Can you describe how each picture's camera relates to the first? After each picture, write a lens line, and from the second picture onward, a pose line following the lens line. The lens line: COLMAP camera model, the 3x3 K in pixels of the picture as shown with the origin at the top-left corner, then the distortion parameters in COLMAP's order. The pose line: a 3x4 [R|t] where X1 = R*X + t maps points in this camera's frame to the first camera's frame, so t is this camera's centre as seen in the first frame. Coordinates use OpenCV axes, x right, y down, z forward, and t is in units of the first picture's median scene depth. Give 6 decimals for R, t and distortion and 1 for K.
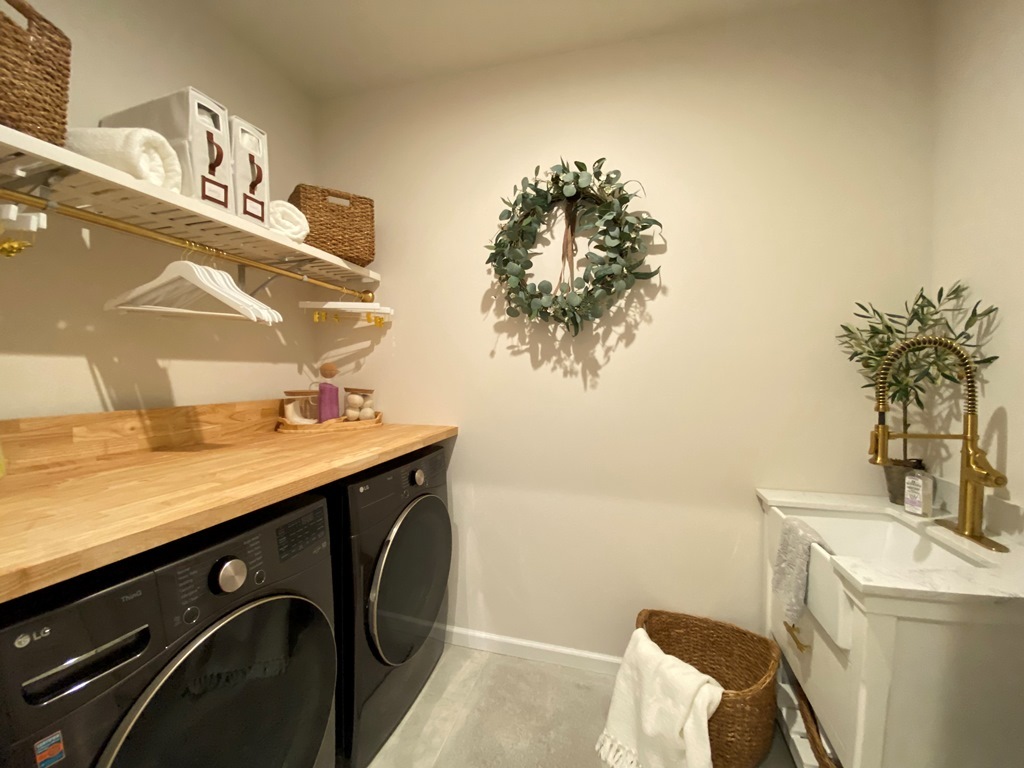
lens RADIAL K [[409.8, 0, 508.8], [0, 409.8, 387.7], [0, 0, 1]] dist [-0.000261, -0.013858]
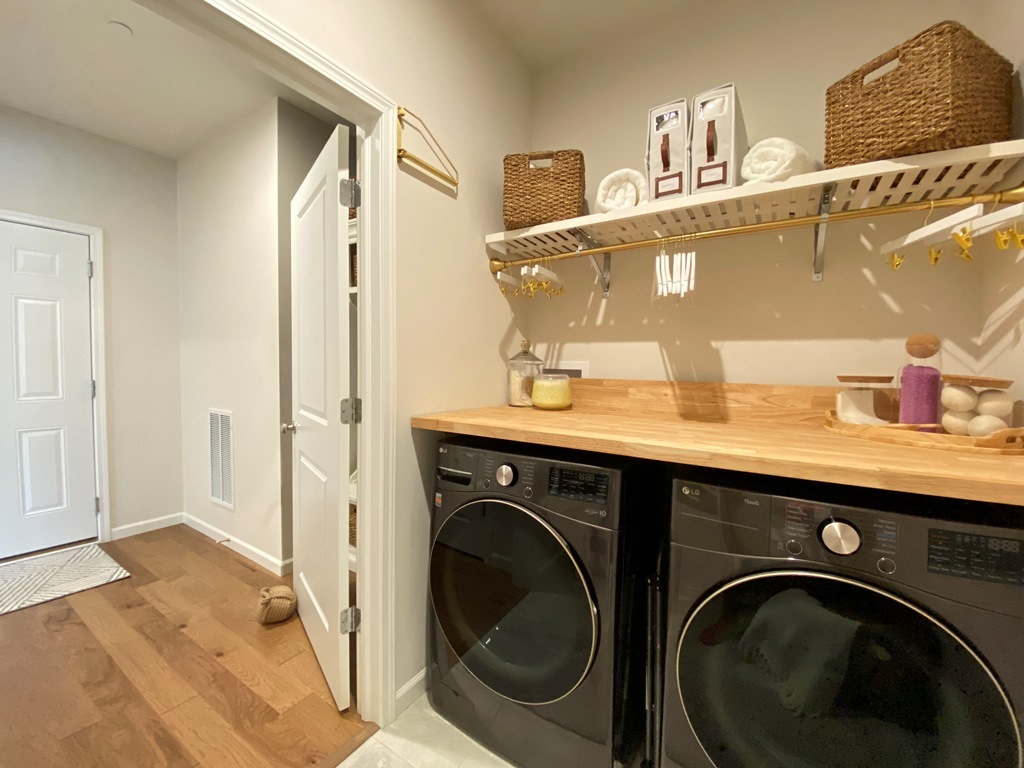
lens RADIAL K [[409.8, 0, 508.8], [0, 409.8, 387.7], [0, 0, 1]] dist [-0.000261, -0.013858]
pose [[-0.300687, 0.038994, -0.952925, 0.448640], [-0.055009, 0.996791, 0.058147, 0.027690], [0.952135, 0.069903, -0.297577, 0.857408]]
